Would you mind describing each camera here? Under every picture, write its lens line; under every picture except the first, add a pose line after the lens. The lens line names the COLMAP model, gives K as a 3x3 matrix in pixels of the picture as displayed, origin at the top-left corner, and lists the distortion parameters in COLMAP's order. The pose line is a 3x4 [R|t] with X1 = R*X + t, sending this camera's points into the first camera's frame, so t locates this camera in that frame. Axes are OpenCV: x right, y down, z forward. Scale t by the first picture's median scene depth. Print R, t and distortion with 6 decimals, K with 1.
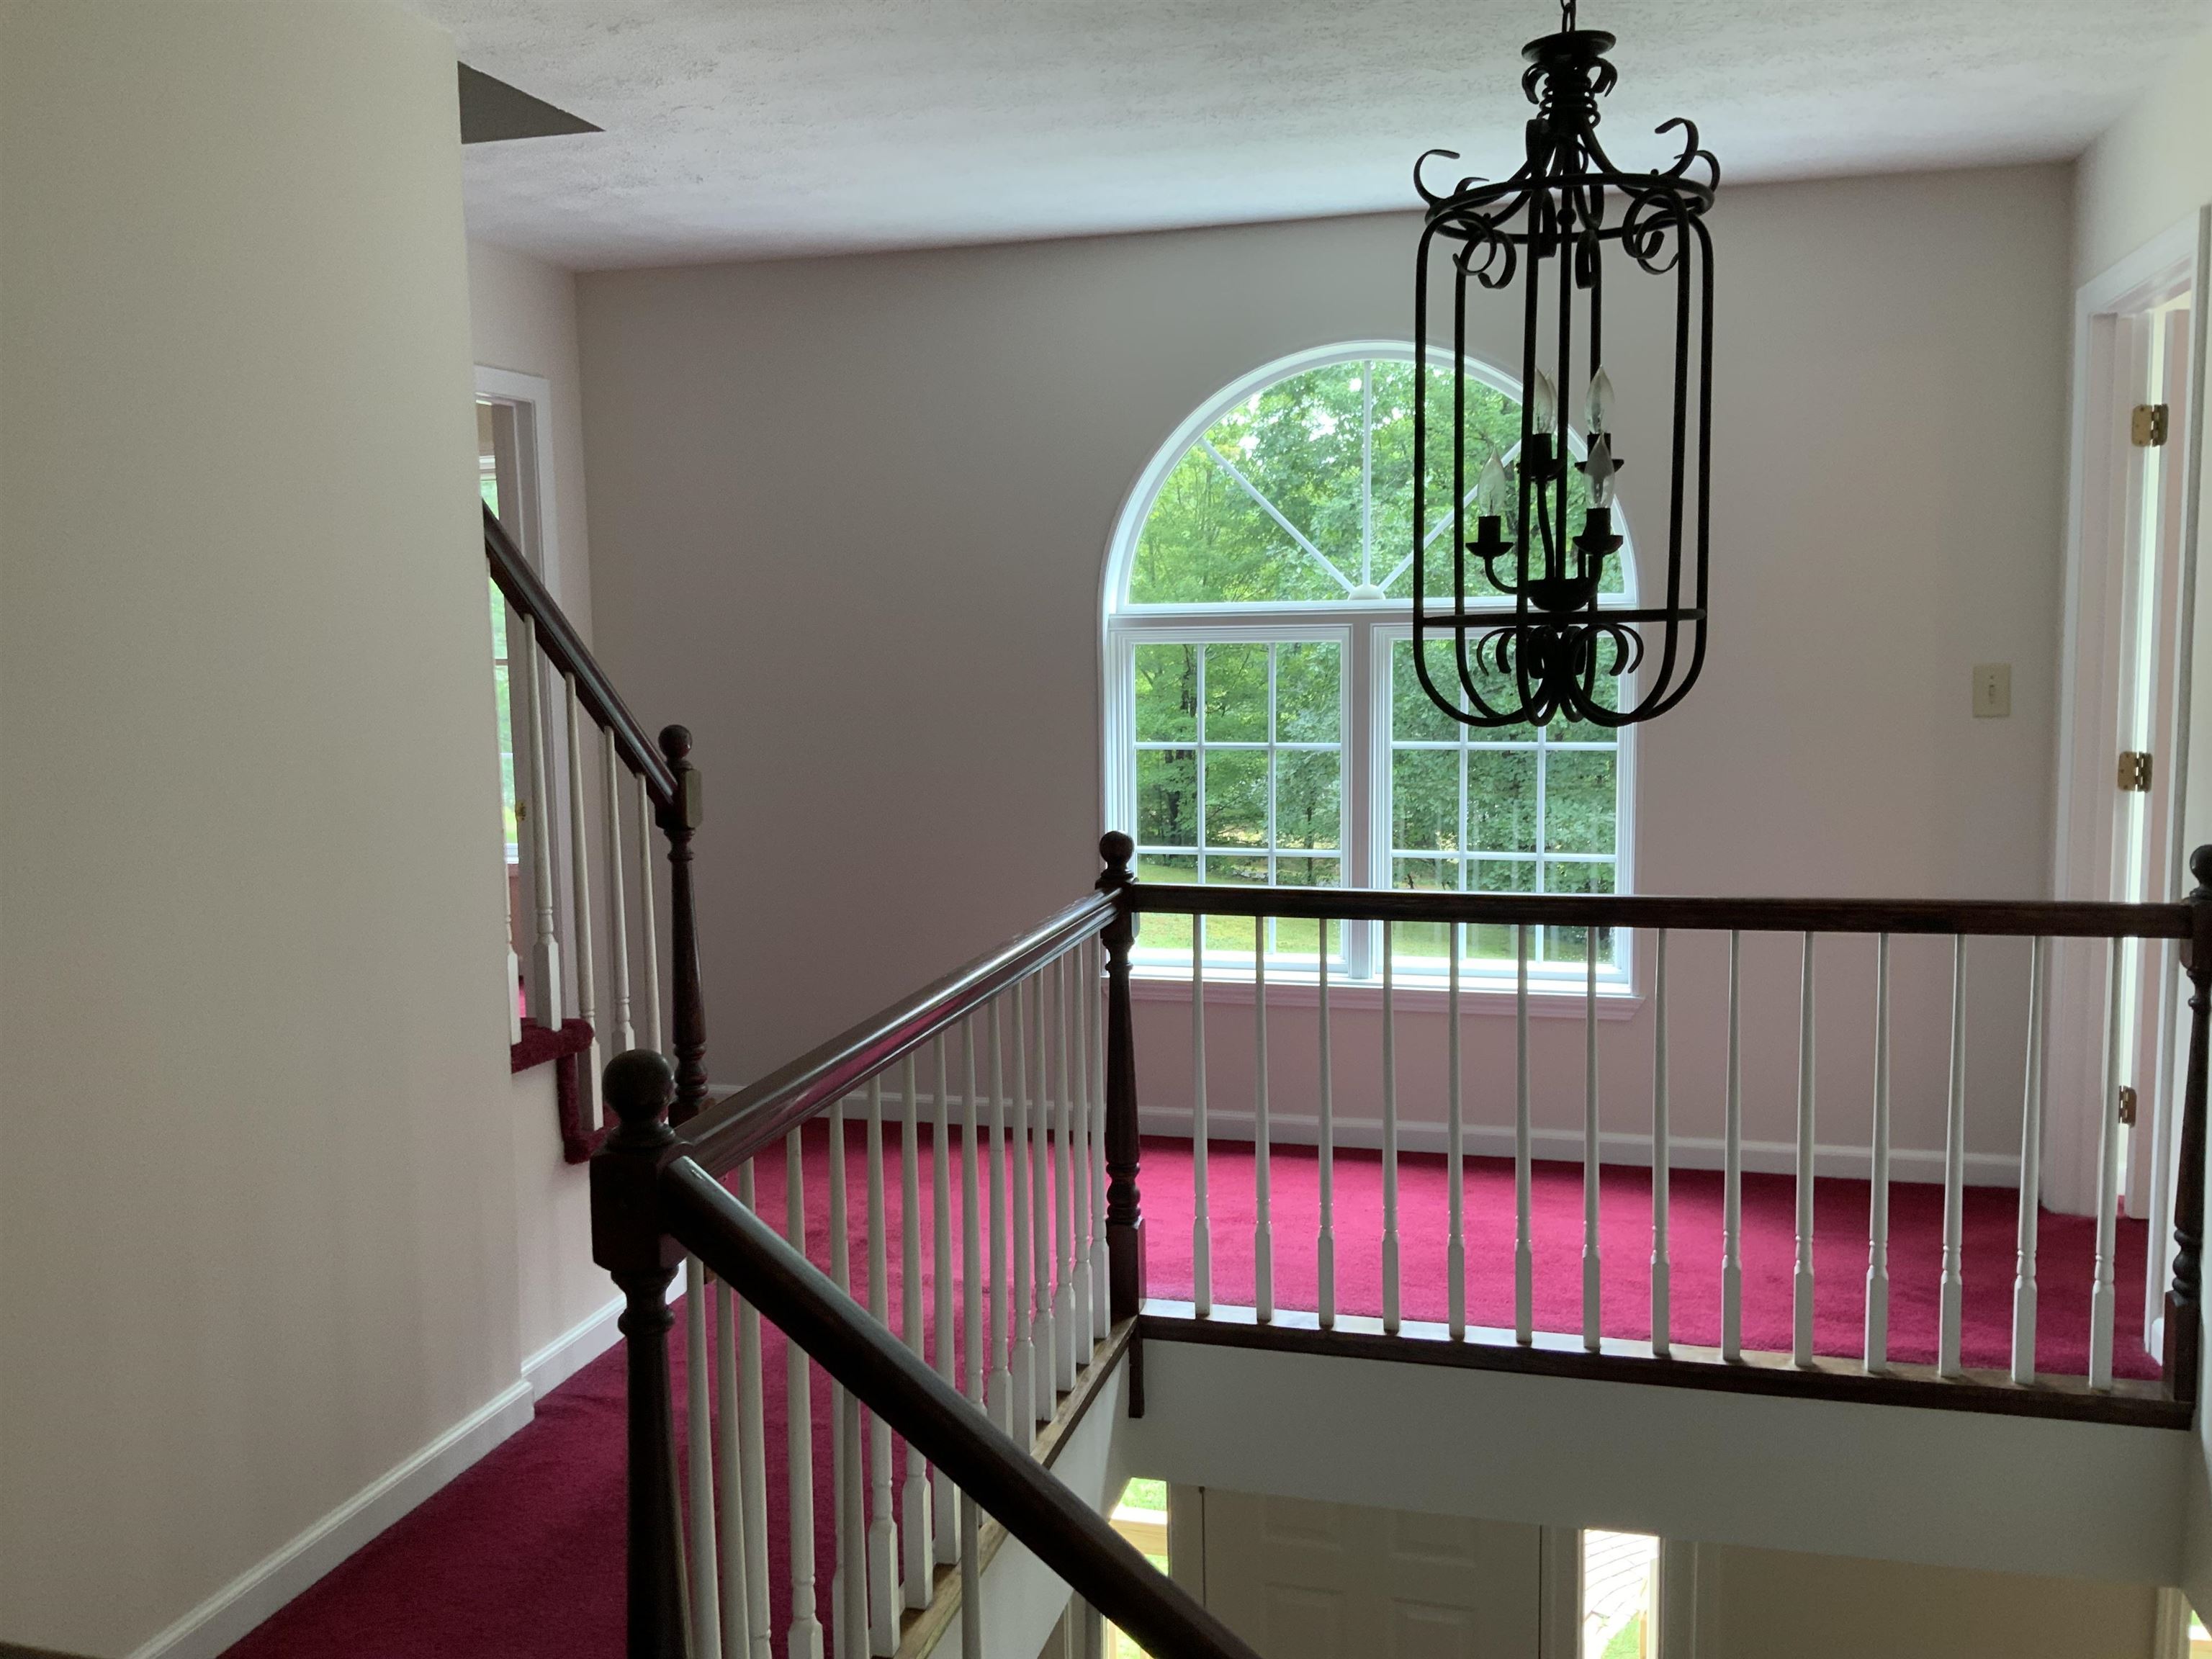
lens RADIAL K [[1866.3, 0, 1106.0], [0, 1866.3, 829.5], [0, 0, 1]] dist [0.057228, -0.001618]
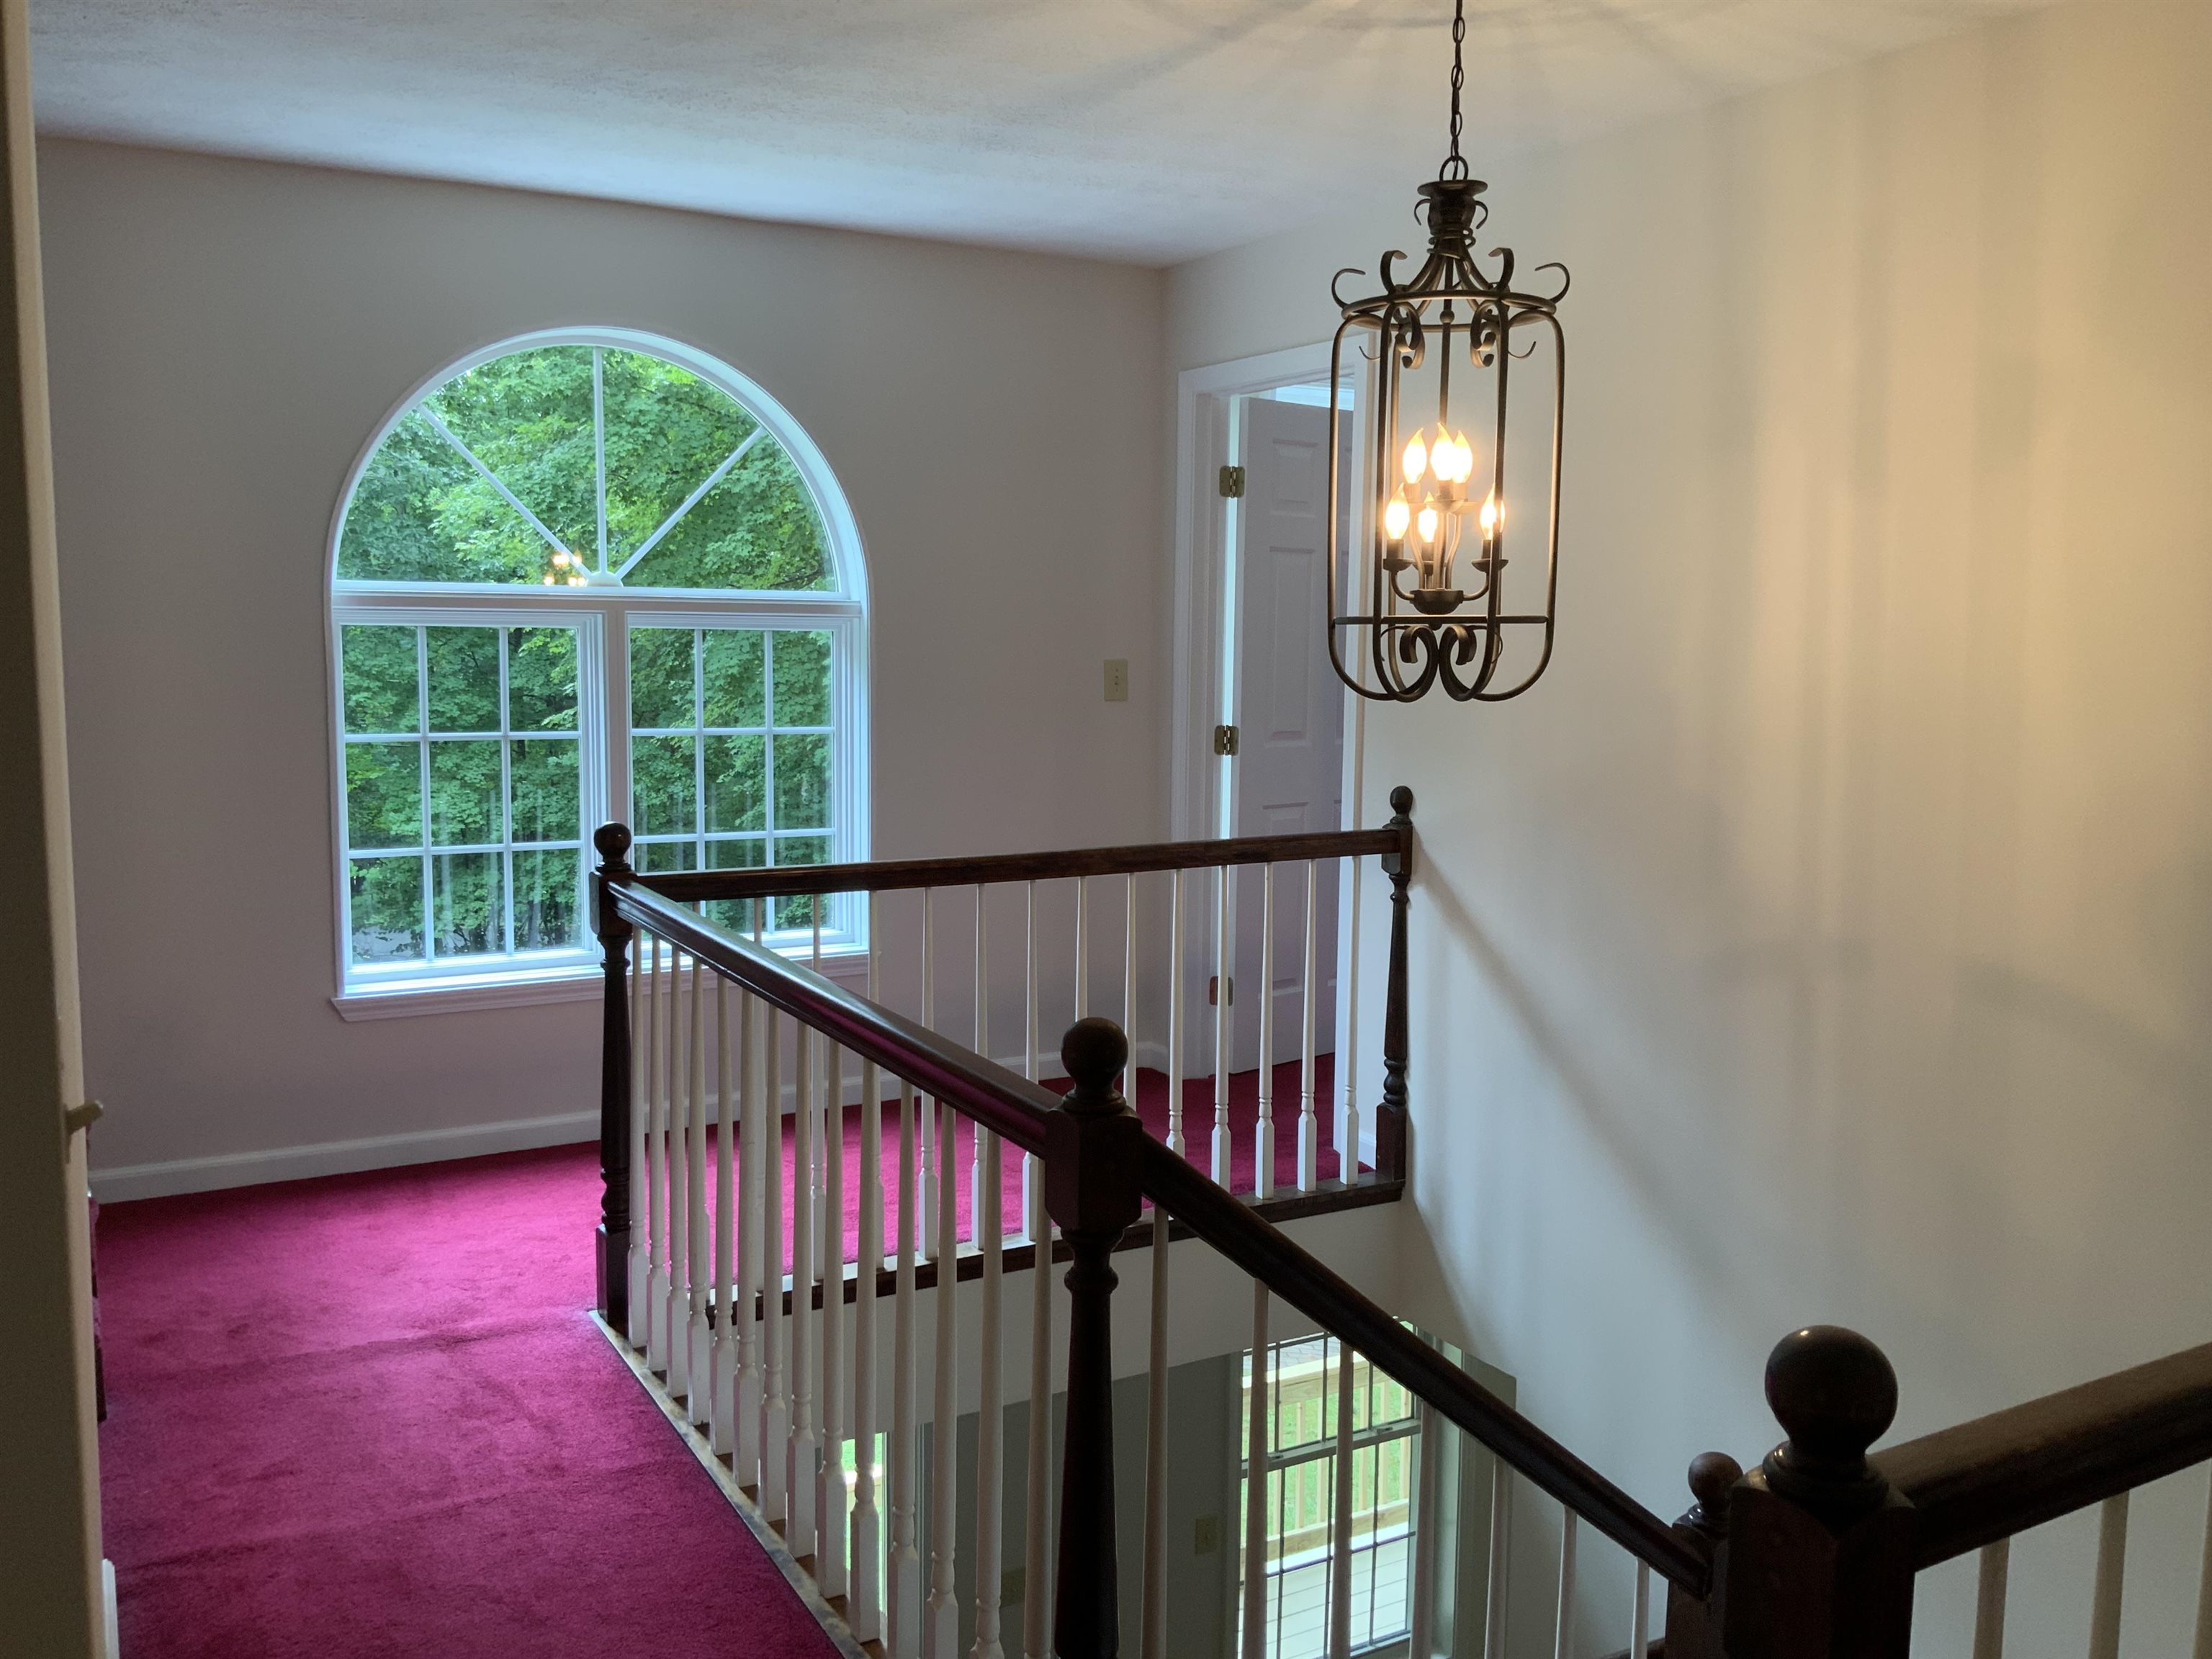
lens RADIAL K [[1856.9, 0, 1106.0], [0, 1856.9, 829.5], [0, 0, 1]] dist [0.157804, -0.001313]
pose [[0.719334, -0.056812, 0.692338, -0.429139], [0.053482, 0.998221, 0.026346, -0.006678], [-0.692603, 0.018076, 0.721093, 0.111352]]
